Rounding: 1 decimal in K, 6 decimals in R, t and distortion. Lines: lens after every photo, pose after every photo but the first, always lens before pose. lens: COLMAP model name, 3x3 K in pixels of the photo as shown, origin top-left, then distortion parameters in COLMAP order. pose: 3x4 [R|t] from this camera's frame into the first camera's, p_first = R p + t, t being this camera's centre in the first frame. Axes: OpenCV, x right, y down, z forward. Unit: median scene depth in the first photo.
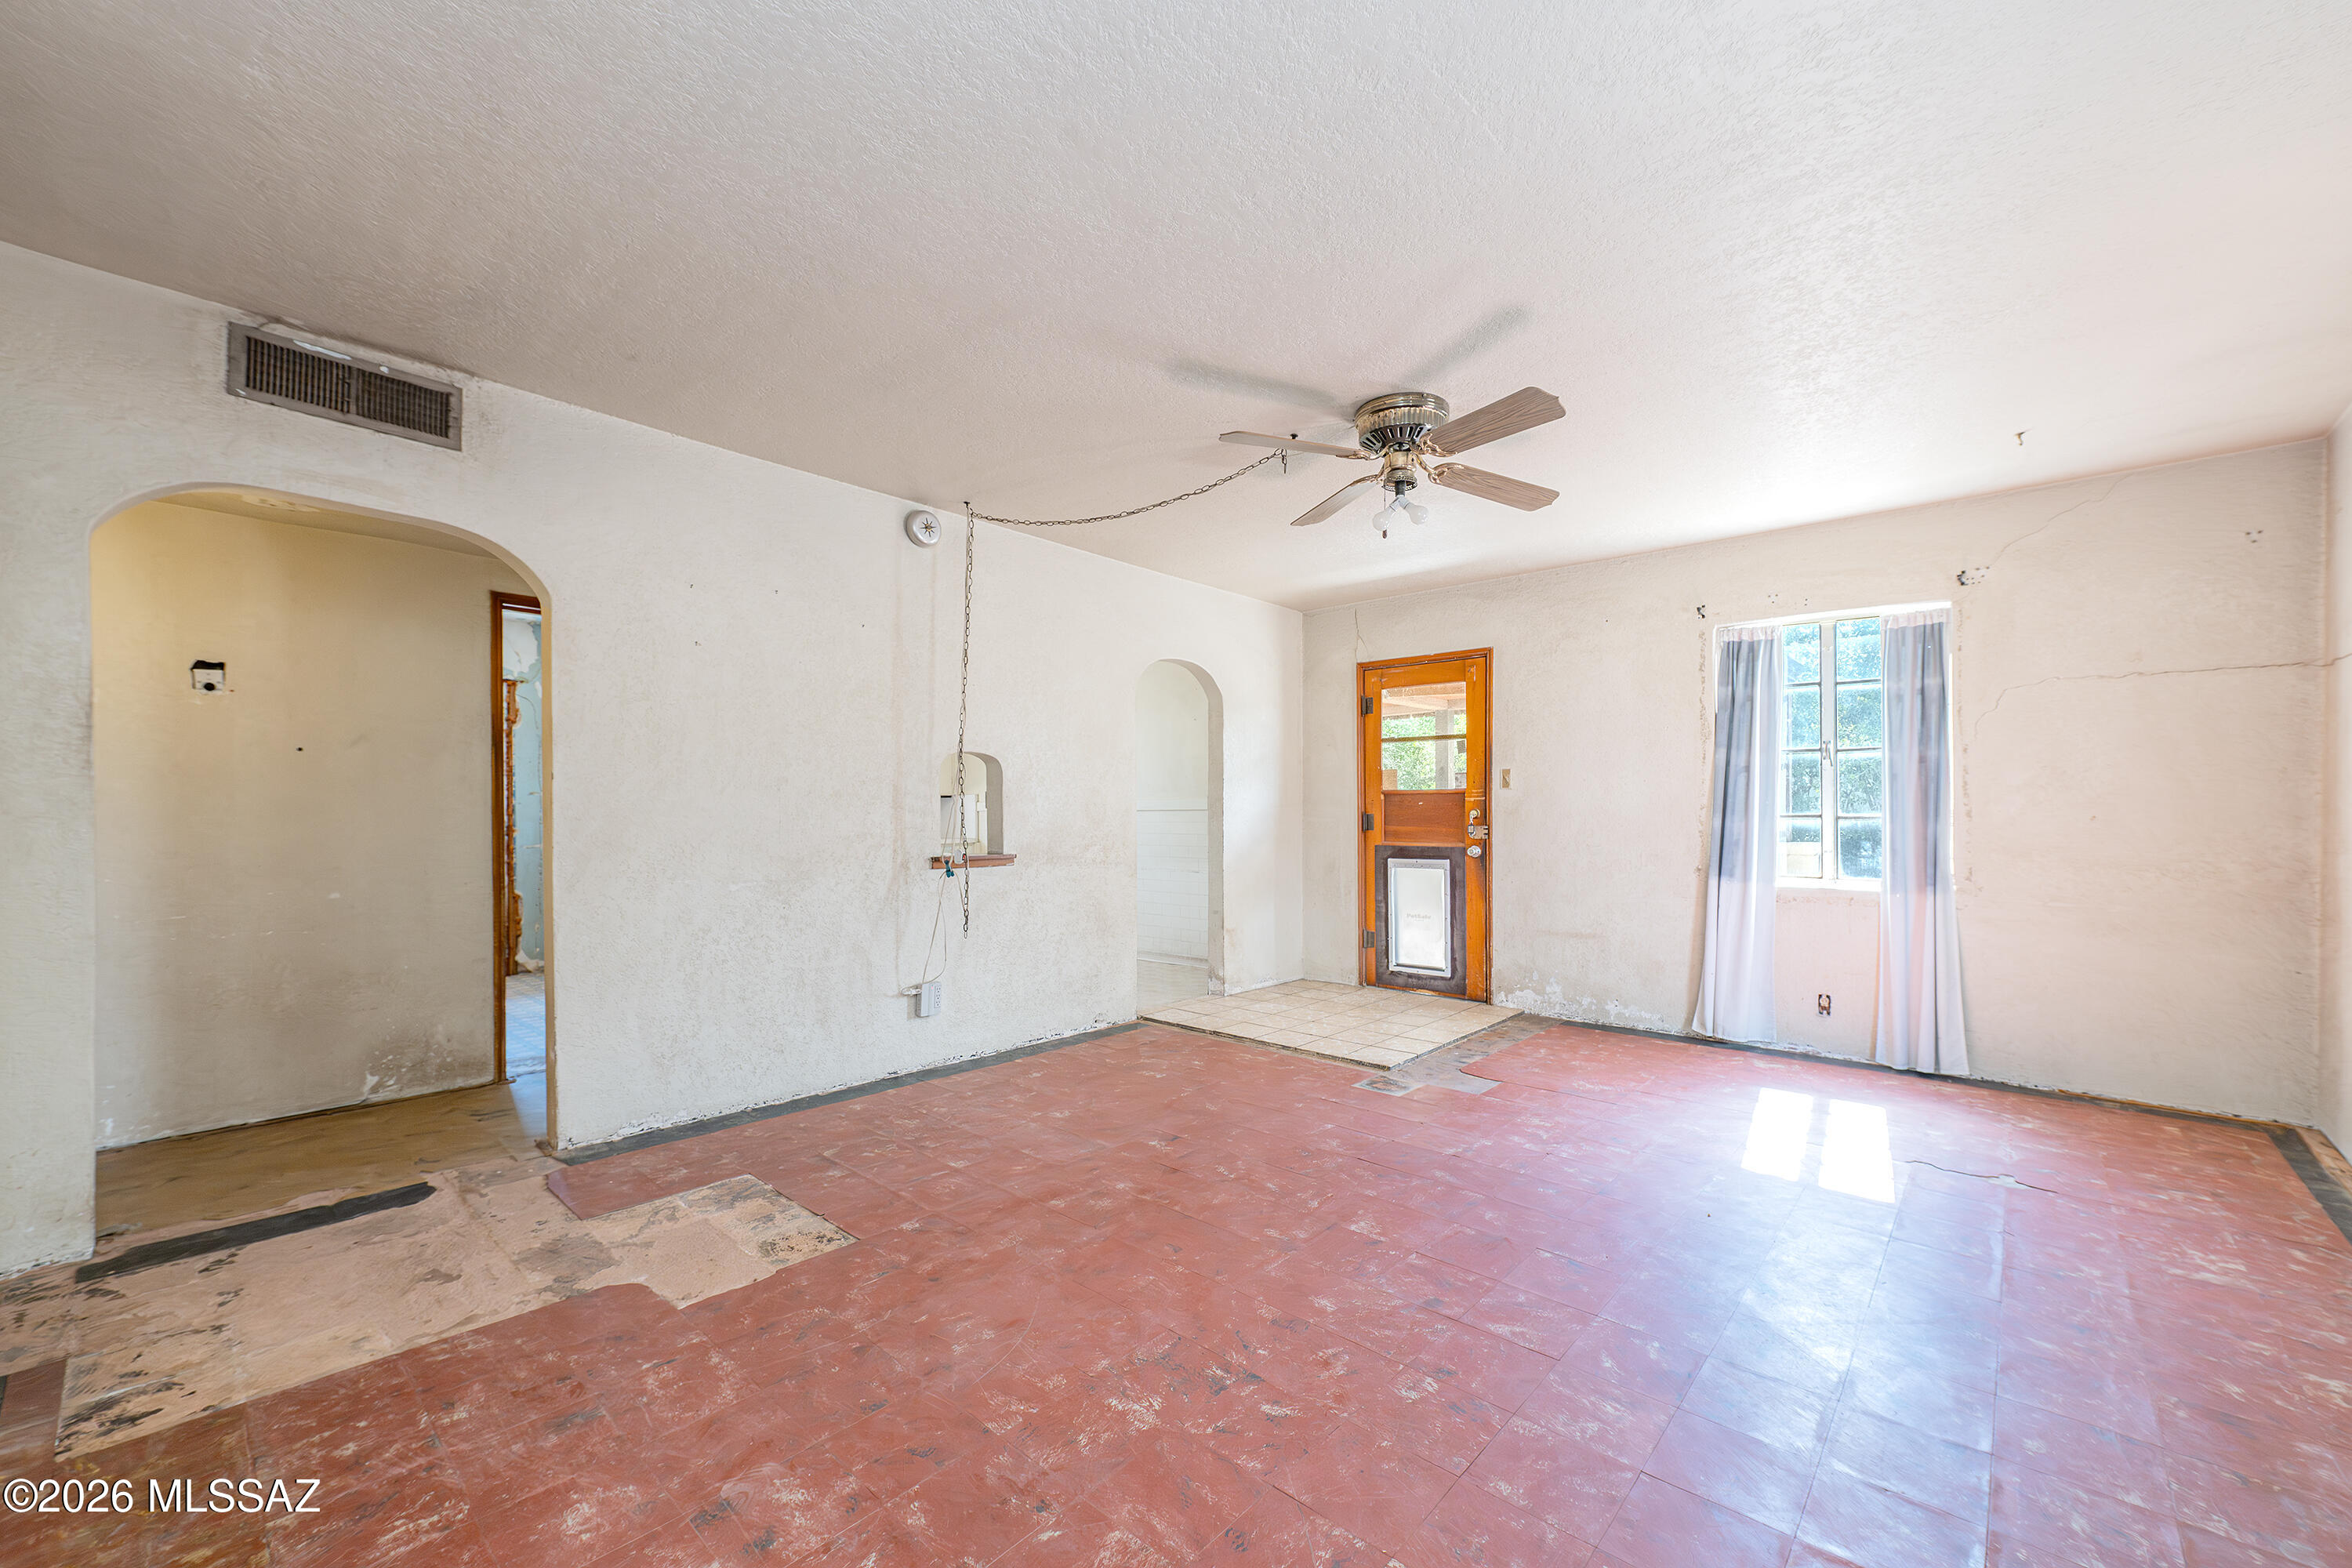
lens RADIAL K [[939.9, 0, 1214.7], [0, 939.9, 821.5], [0, 0, 1]] dist [0.001669, 0.000078]
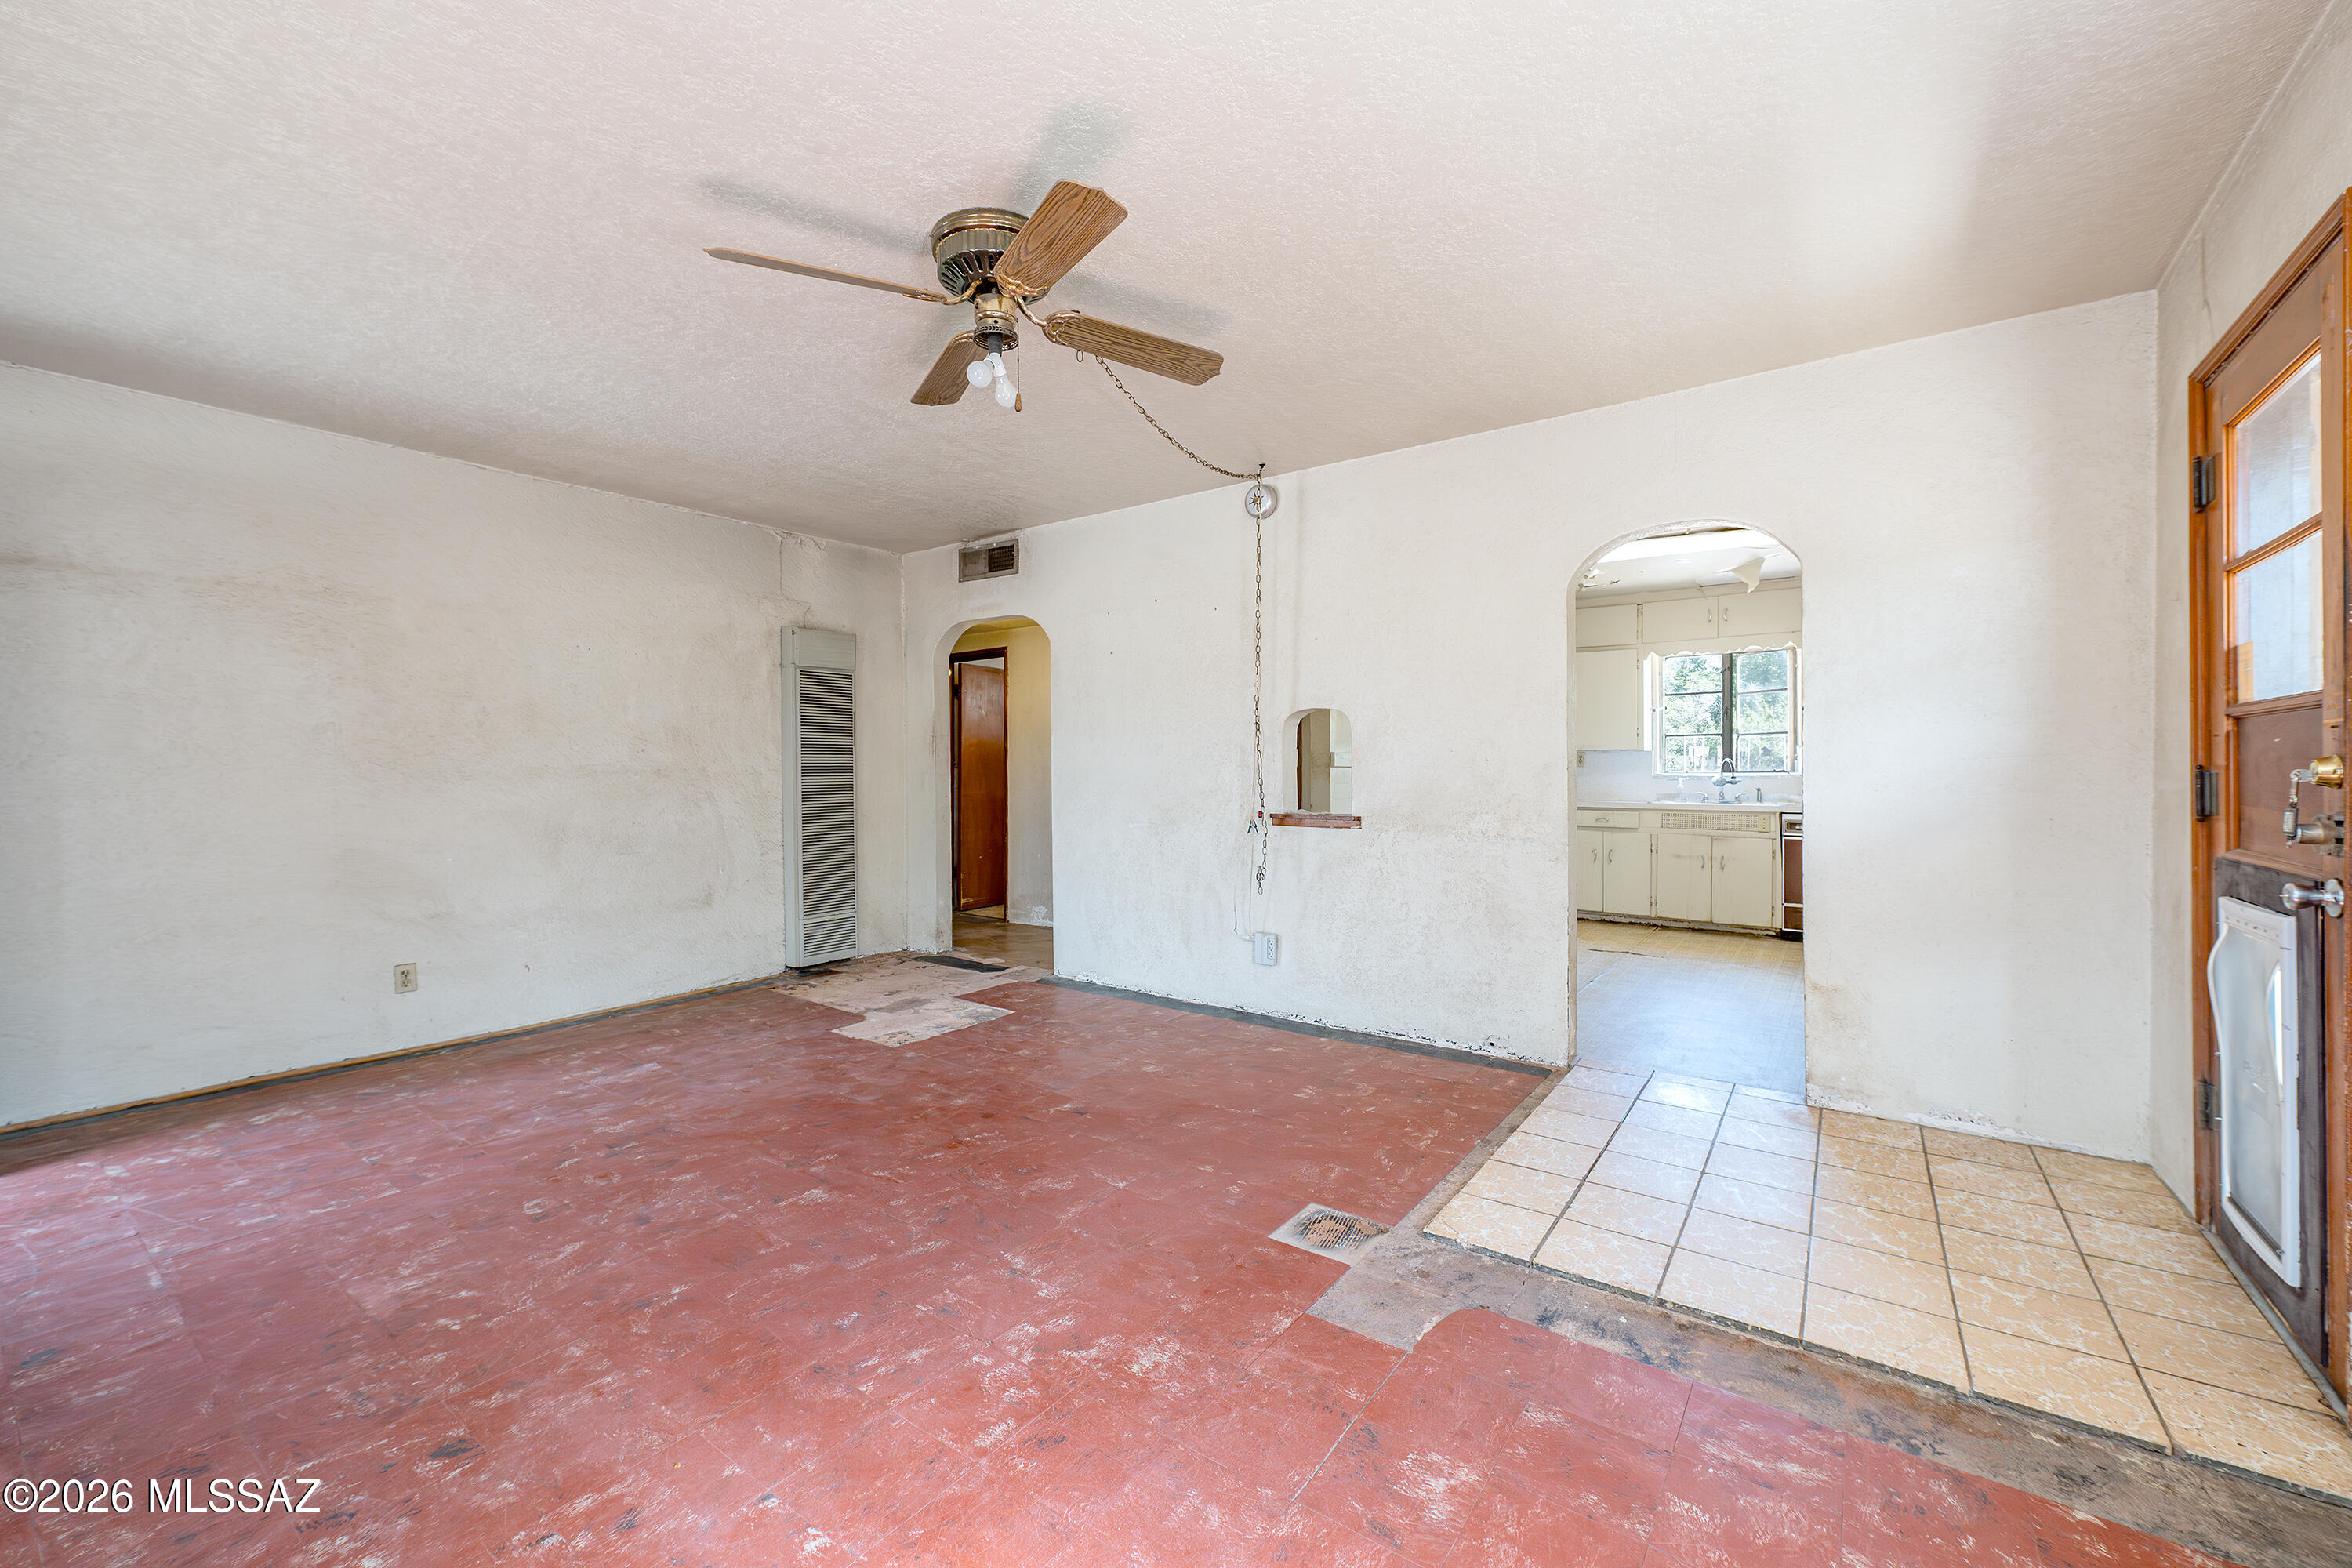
lens RADIAL K [[946.3, 0, 1188.3], [0, 946.3, 783.6], [0, 0, 1]] dist [0.000686, -0.000136]
pose [[0.077384, 0.012178, -0.996927, 0.754247], [-0.007672, 0.999903, 0.011619, -0.006970], [0.996972, 0.006749, 0.077470, 0.848857]]
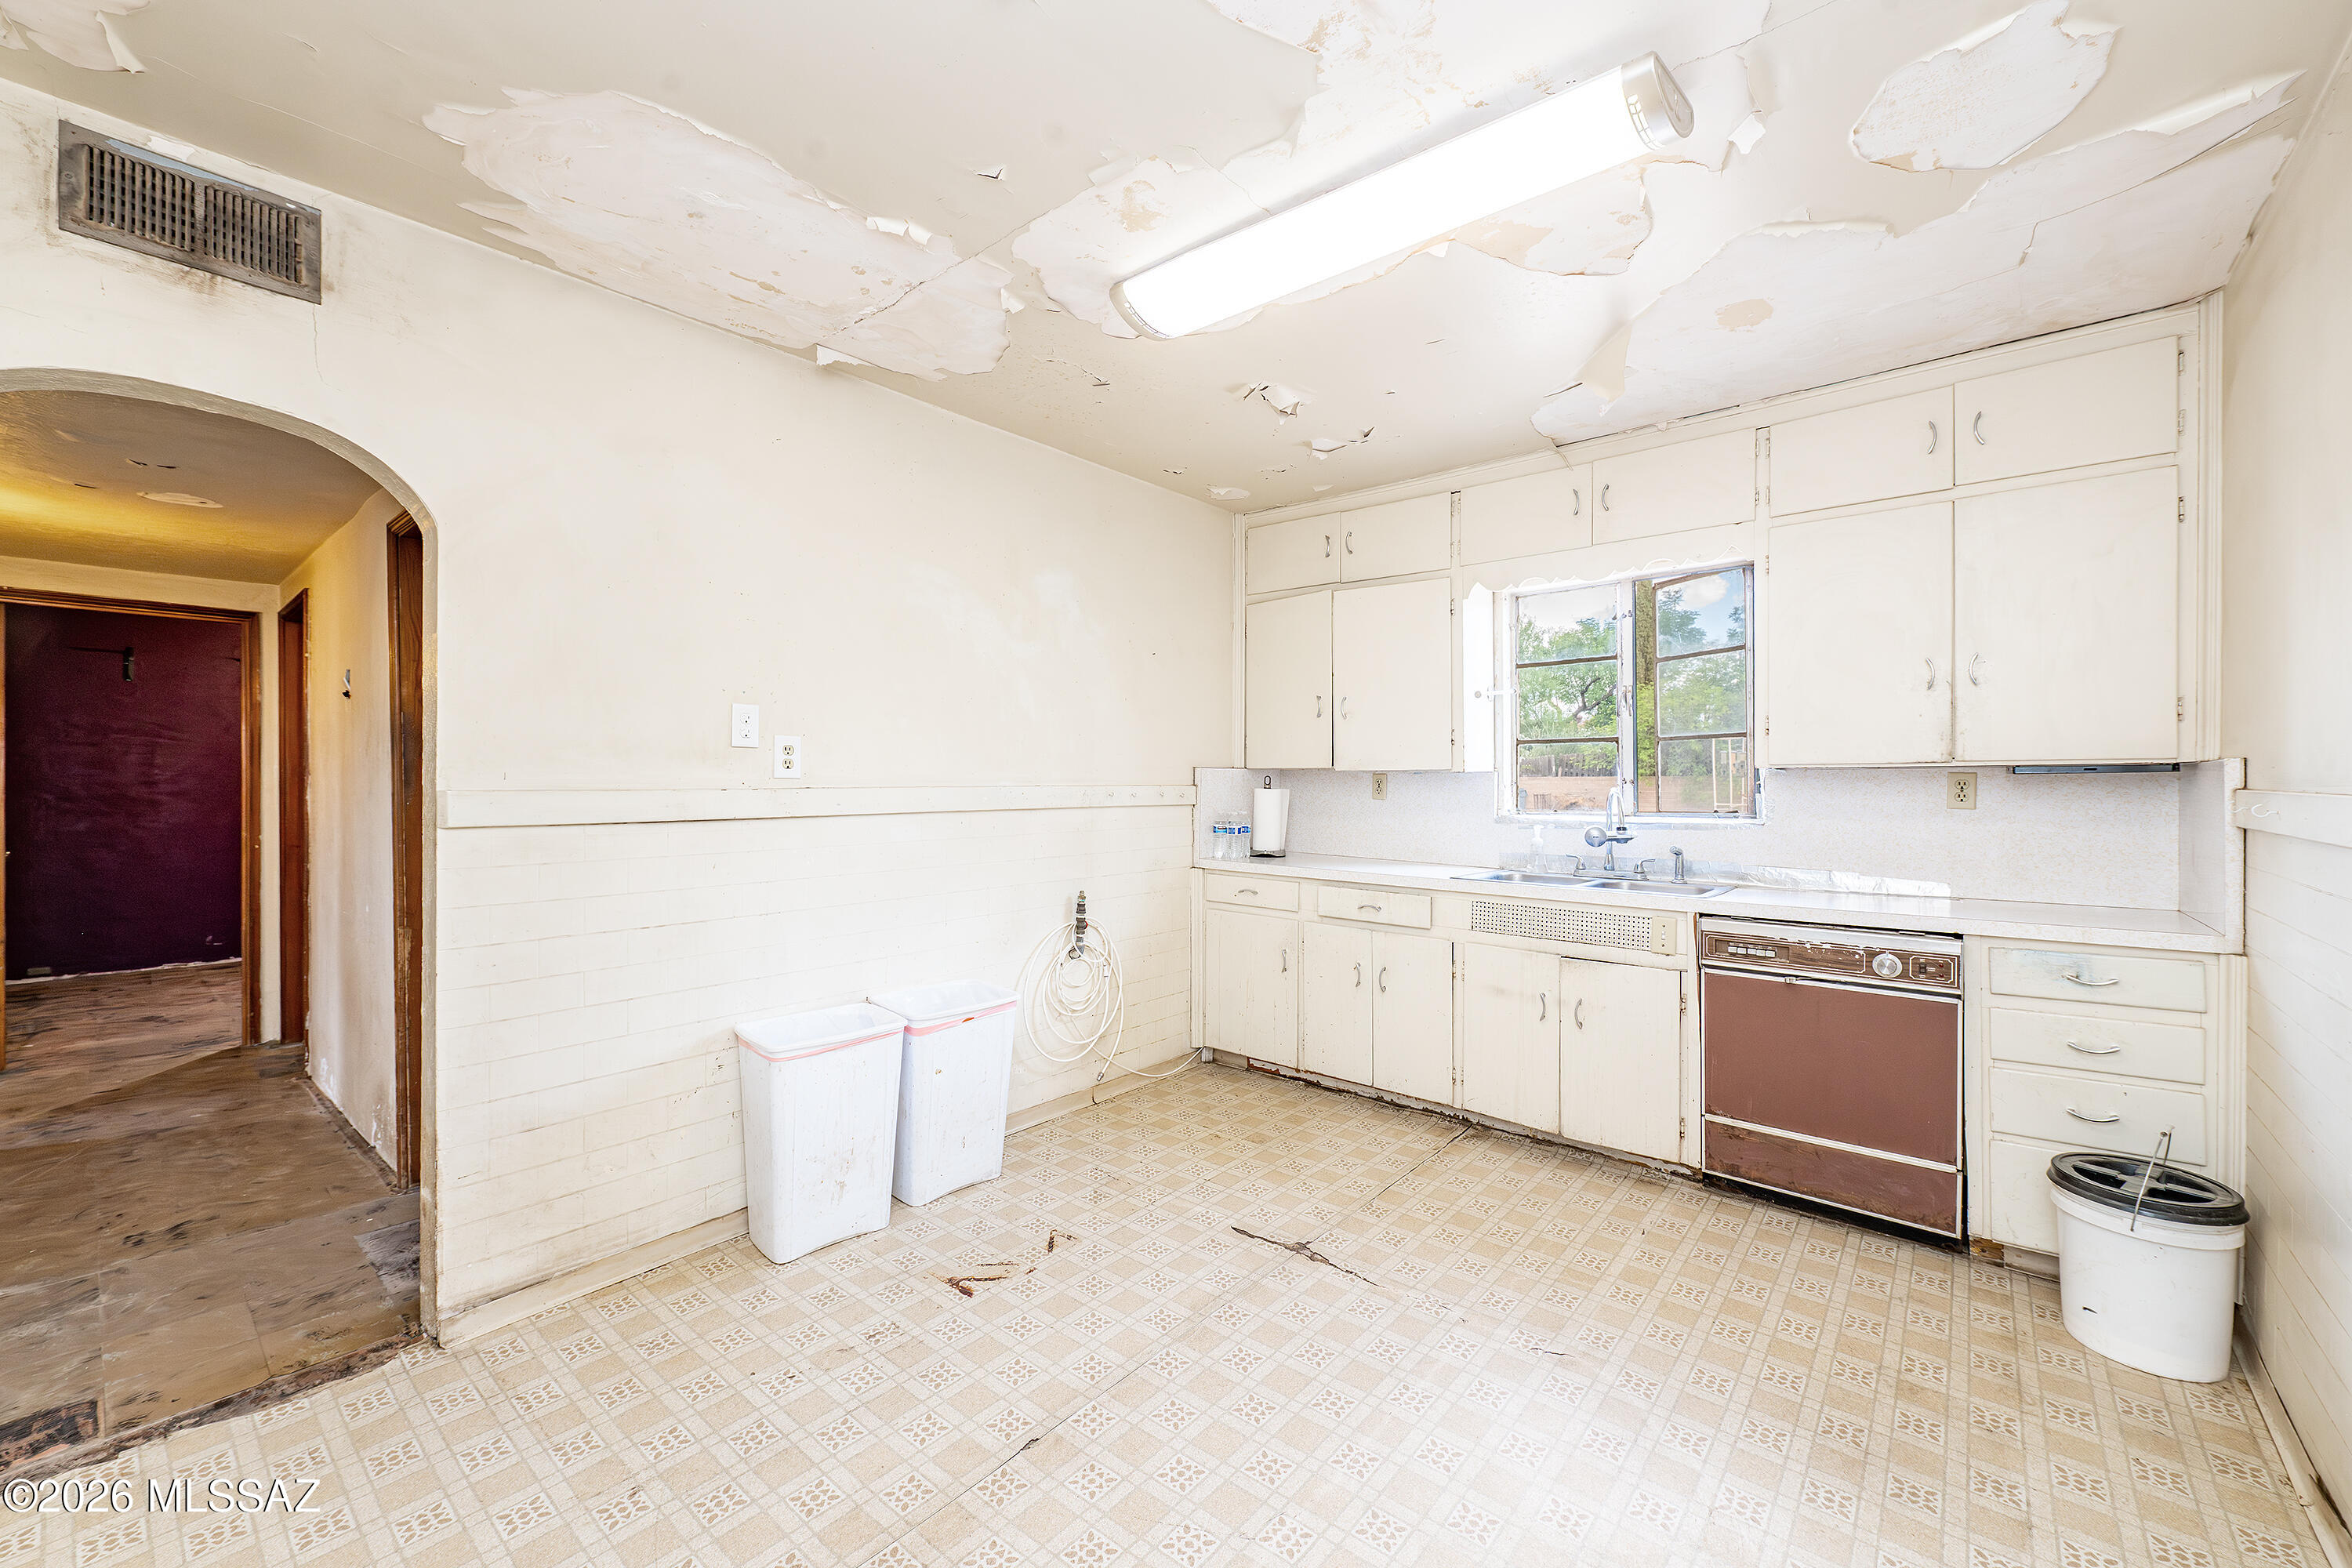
lens RADIAL K [[946.3, 0, 1188.3], [0, 946.3, 783.6], [0, 0, 1]] dist [0.000686, -0.000136]
pose [[-0.009758, 0.008501, -0.999916, -0.006319], [-0.004071, 0.999955, 0.008541, -0.049135], [0.999944, 0.004154, -0.009723, 1.560693]]
